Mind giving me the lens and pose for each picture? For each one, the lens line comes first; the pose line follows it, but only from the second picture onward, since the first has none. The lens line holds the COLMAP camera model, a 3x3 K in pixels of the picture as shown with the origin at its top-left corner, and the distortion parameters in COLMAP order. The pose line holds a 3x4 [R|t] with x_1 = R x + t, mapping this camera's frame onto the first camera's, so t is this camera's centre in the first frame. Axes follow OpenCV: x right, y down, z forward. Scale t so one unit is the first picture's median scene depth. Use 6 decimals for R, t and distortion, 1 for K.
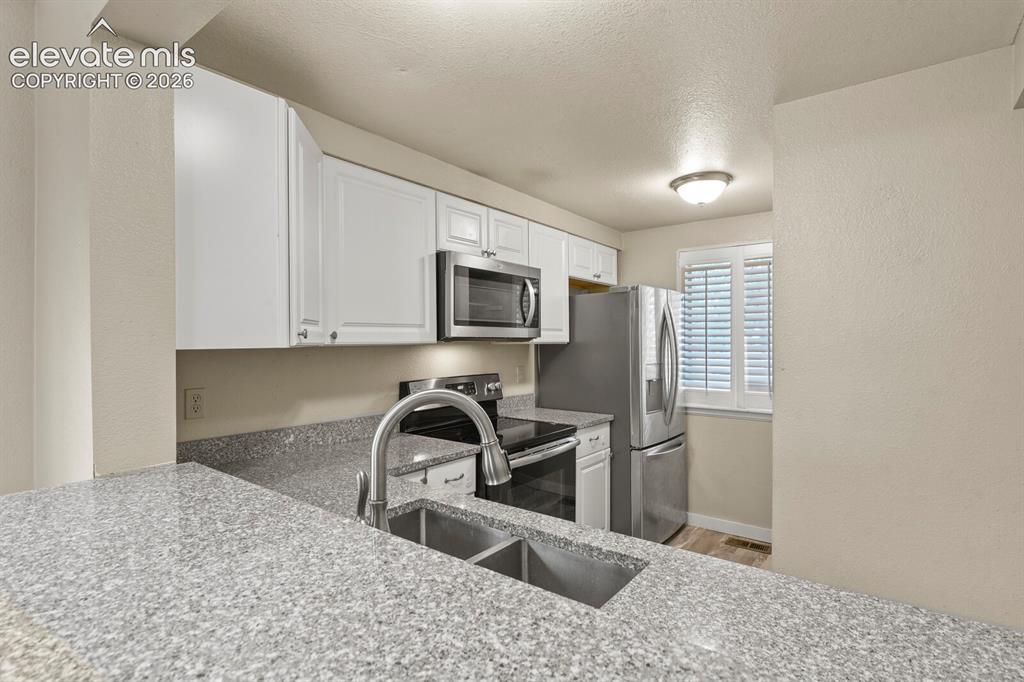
lens RADIAL K [[496.5, 0, 511.2], [0, 496.5, 343.0], [0, 0, 1]] dist [-0.008868, -0.002506]
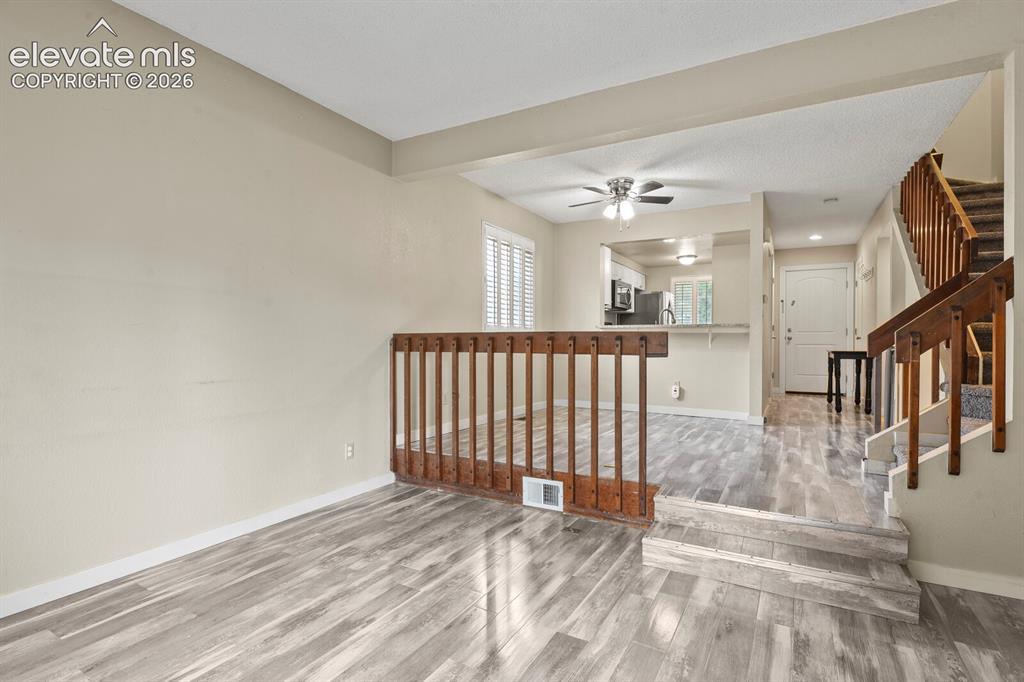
lens RADIAL K [[496.5, 0, 513.7], [0, 496.5, 342.1], [0, 0, 1]] dist [-0.008868, -0.002506]
pose [[0.989171, 0.007842, 0.146558, -1.112007], [-0.008105, 0.999966, 0.001199, 0.195508], [-0.146544, -0.002374, 0.989201, -1.853105]]
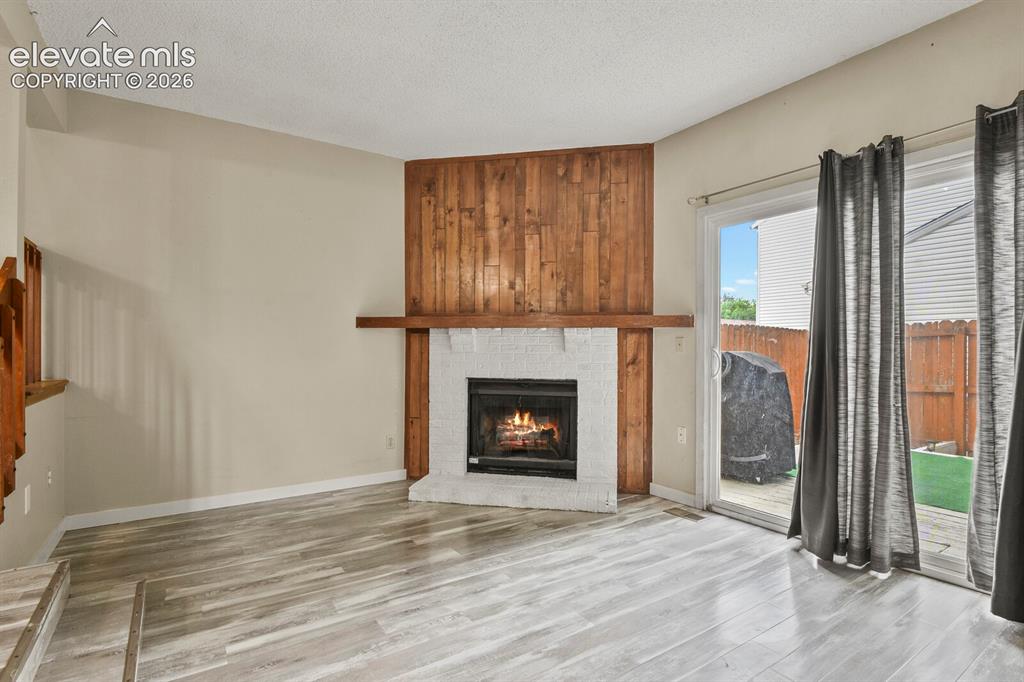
lens RADIAL K [[496.5, 0, 515.5], [0, 496.5, 347.7], [0, 0, 1]] dist [-0.008868, -0.002506]
pose [[-0.947350, -0.001181, 0.320197, -1.204309], [-0.001054, 0.999999, 0.000570, 0.193324], [-0.320198, 0.000203, -0.947351, -0.682991]]
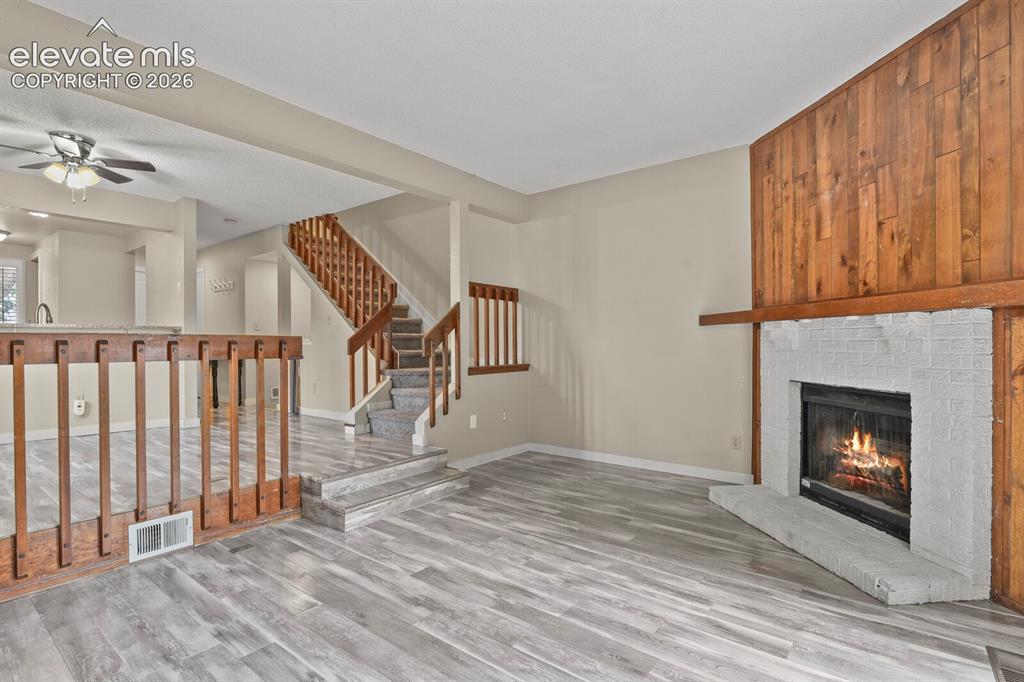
lens RADIAL K [[496.5, 0, 511.5], [0, 496.5, 345.9], [0, 0, 1]] dist [-0.008868, -0.002506]
pose [[0.006335, -0.001932, 0.999978, -1.835547], [0.004017, 0.999990, 0.001907, 0.193156], [-0.999972, 0.004004, 0.006343, -1.356857]]
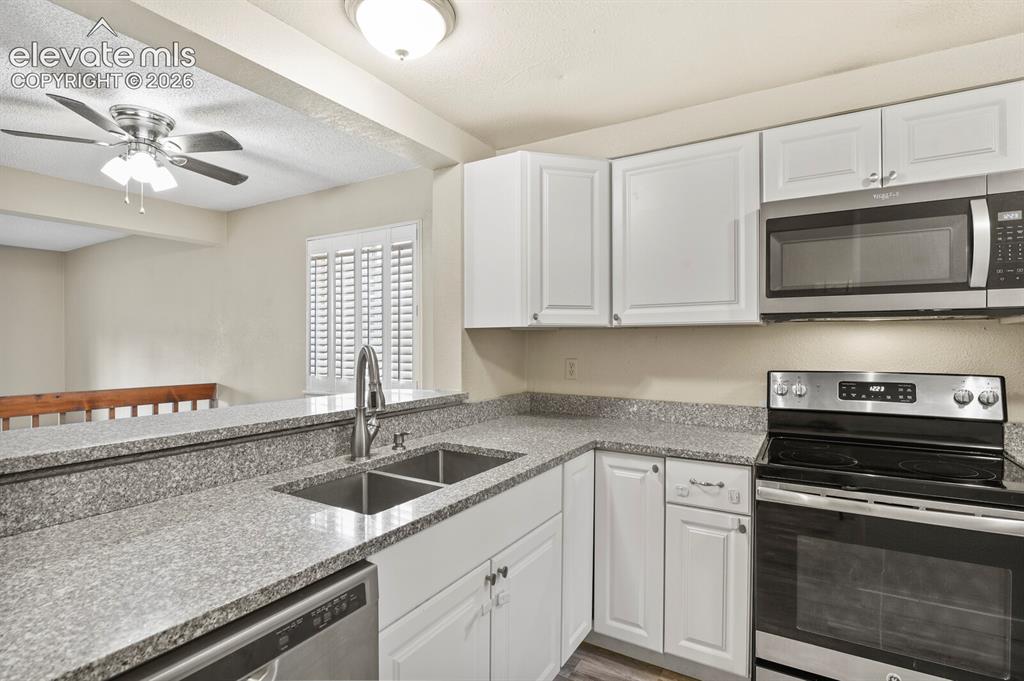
lens RADIAL K [[496.5, 0, 515.7], [0, 496.5, 342.9], [0, 0, 1]] dist [-0.008868, -0.002506]
pose [[0.121389, 0.005923, -0.992587, 0.530179], [-0.002372, 0.999981, 0.005677, 0.026934], [0.992602, 0.001665, 0.121401, 0.459687]]
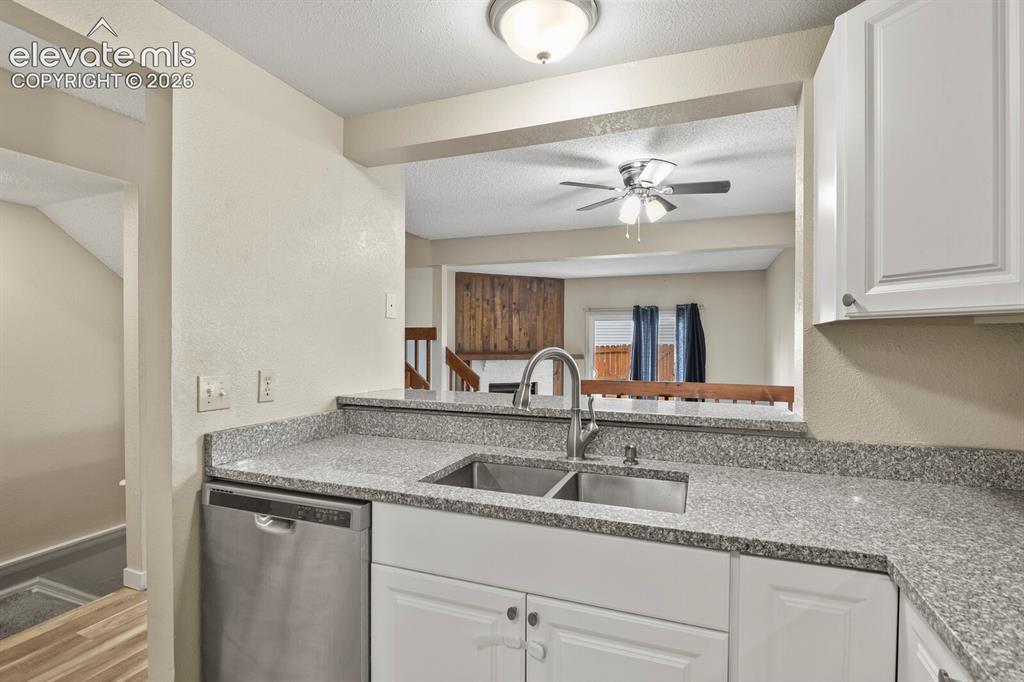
lens RADIAL K [[496.5, 0, 513.7], [0, 496.5, 346.4], [0, 0, 1]] dist [-0.008868, -0.002506]
pose [[-0.956617, 0.001384, -0.291344, 0.162658], [-0.001513, 0.999952, 0.009719, 0.026120], [0.291344, 0.009739, -0.956569, 0.914143]]
